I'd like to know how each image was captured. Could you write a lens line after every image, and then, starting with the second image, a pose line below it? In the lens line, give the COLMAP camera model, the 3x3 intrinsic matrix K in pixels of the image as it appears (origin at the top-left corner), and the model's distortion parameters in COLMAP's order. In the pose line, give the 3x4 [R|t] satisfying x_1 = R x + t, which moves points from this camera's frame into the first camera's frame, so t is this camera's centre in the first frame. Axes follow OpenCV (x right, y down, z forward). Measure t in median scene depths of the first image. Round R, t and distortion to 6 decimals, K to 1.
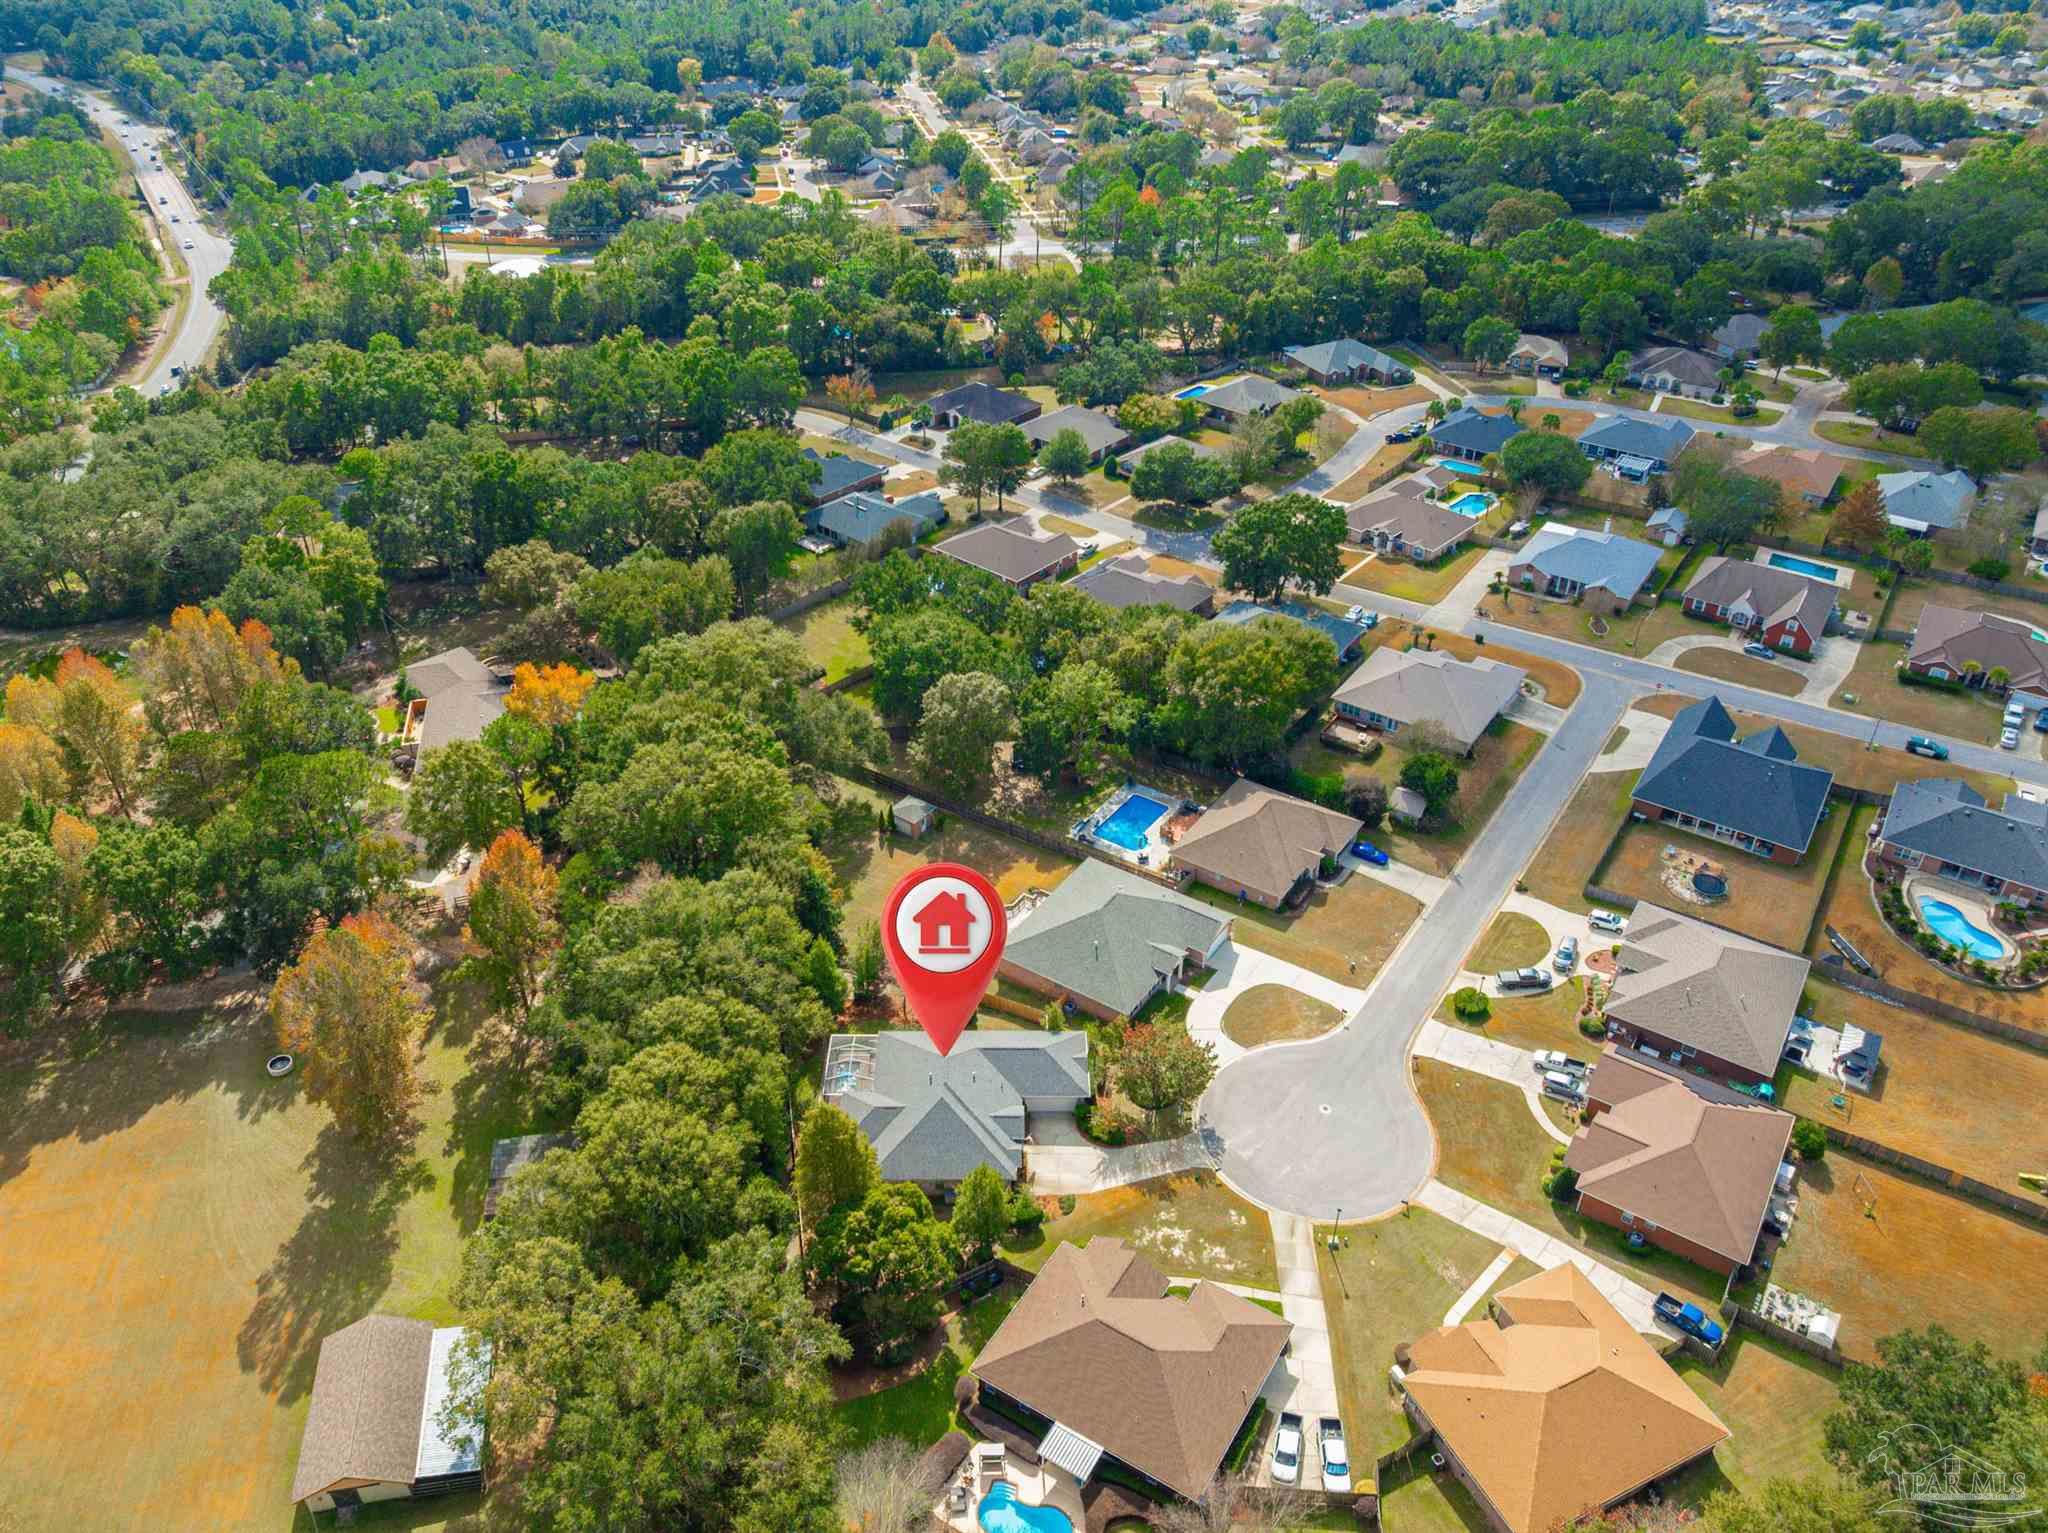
lens RADIAL K [[1460.4, 0, 1008.5], [0, 1460.4, 761.5], [0, 0, 1]] dist [-0.024518, -0.009773]
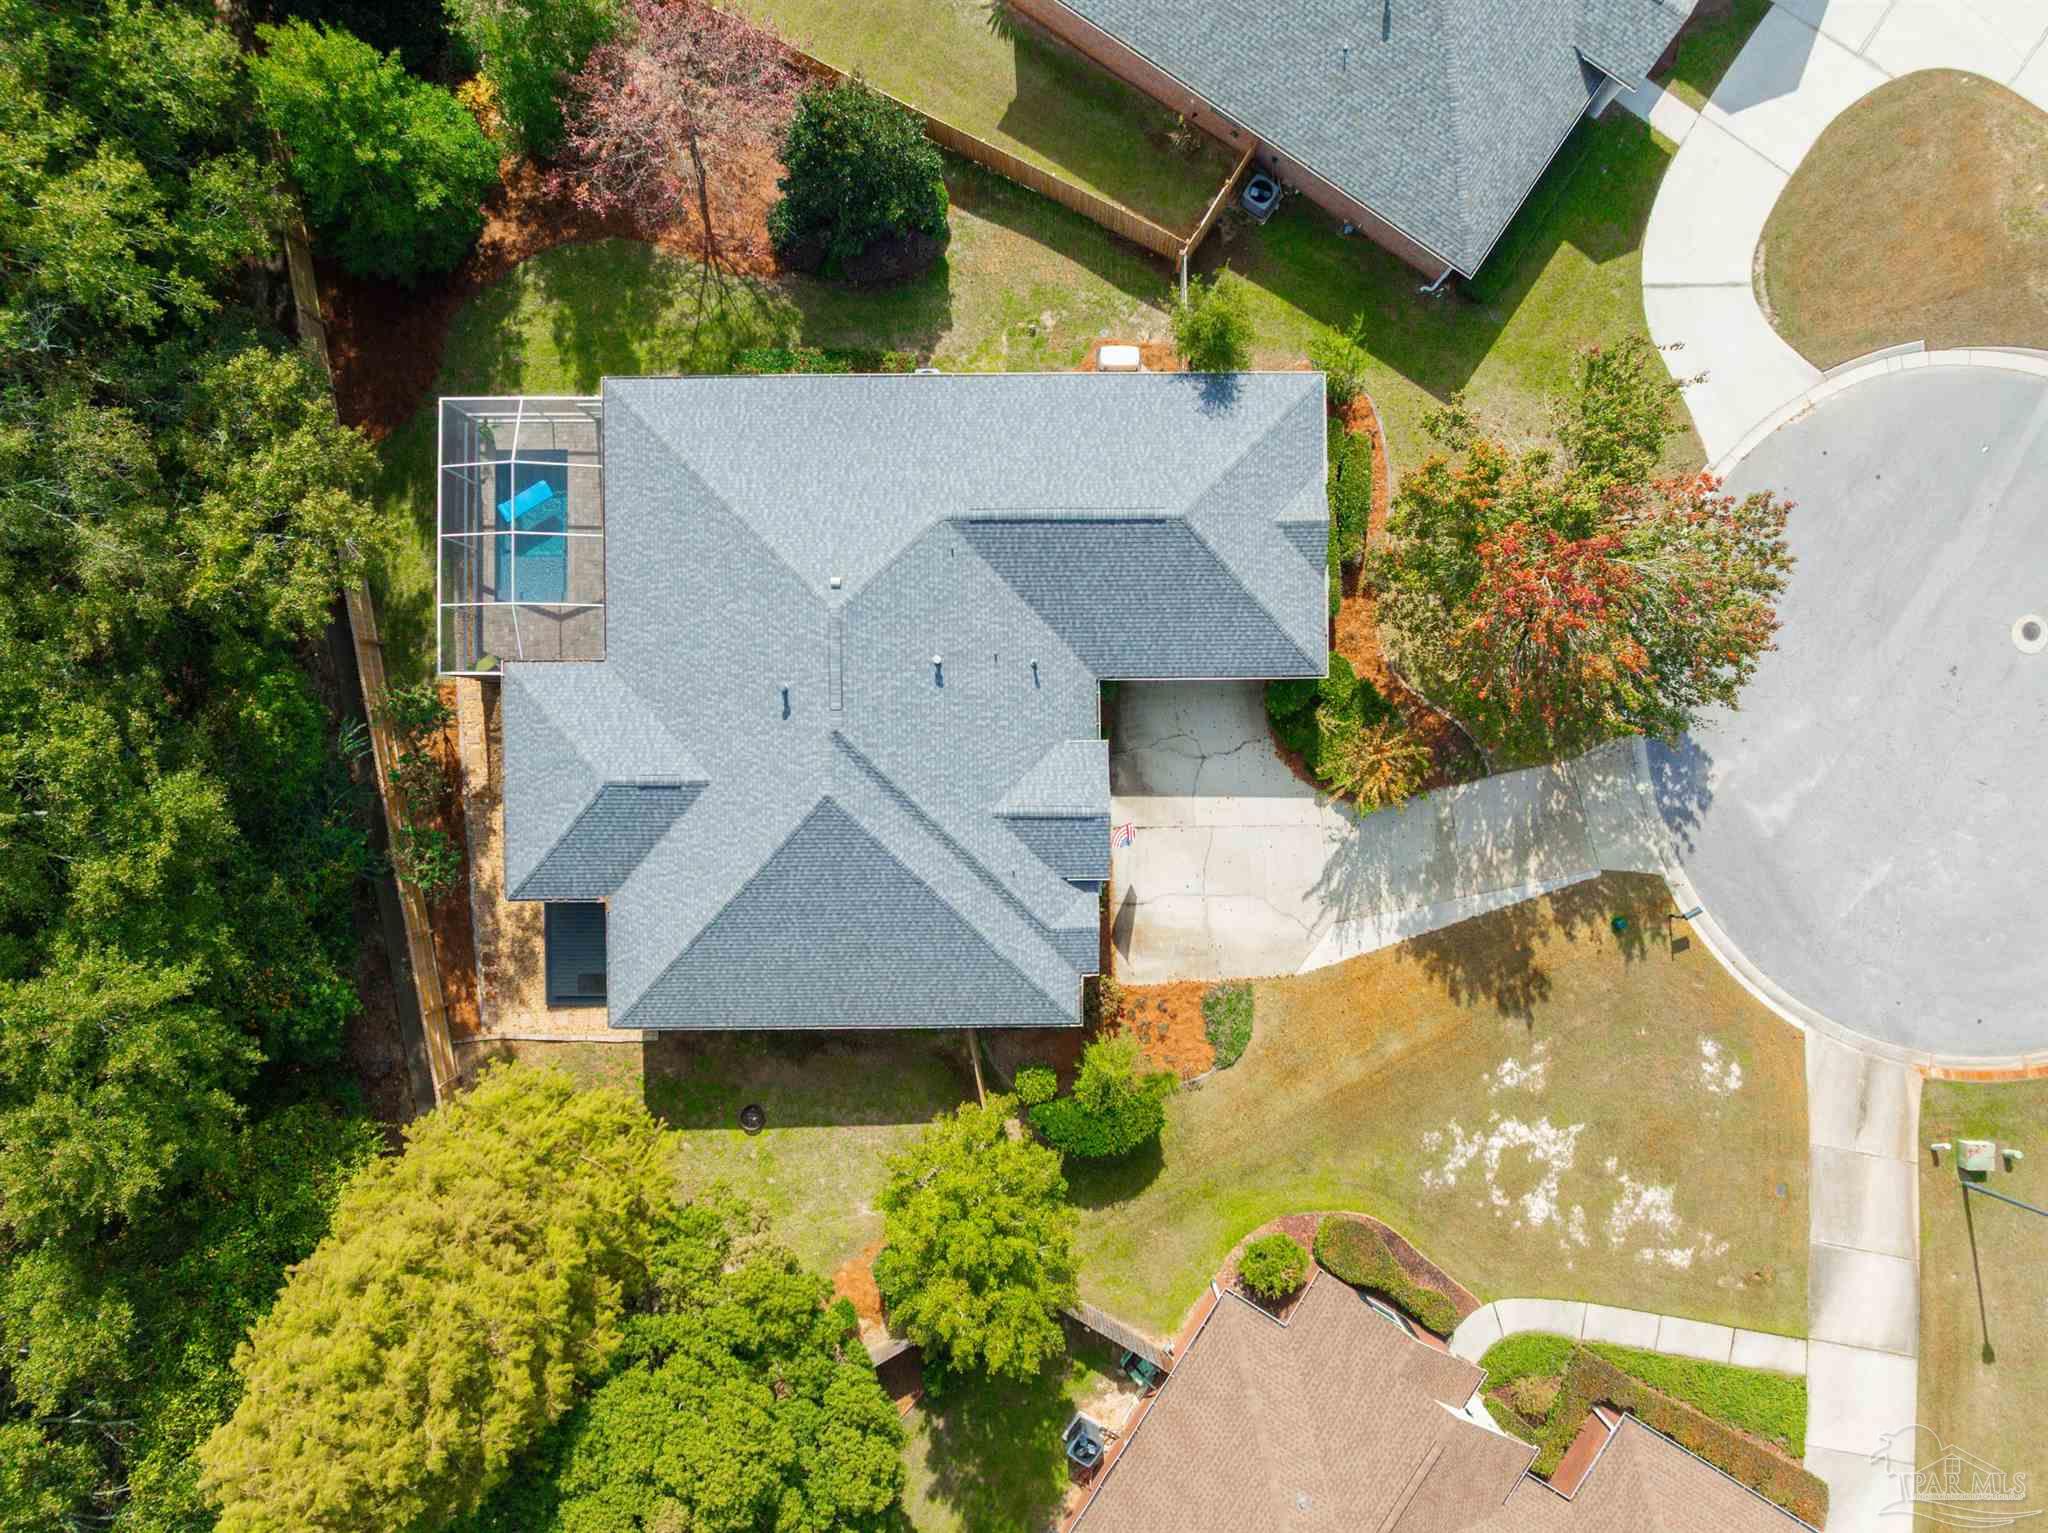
lens RADIAL K [[1460.4, 0, 1005.8], [0, 1460.4, 722.3], [0, 0, 1]] dist [-0.024518, -0.009773]
pose [[0.999932, 0.000622, 0.011606, -0.013287], [-0.009911, 0.567350, 0.823417, -0.010769], [-0.006073, -0.823476, 0.567318, 0.783129]]
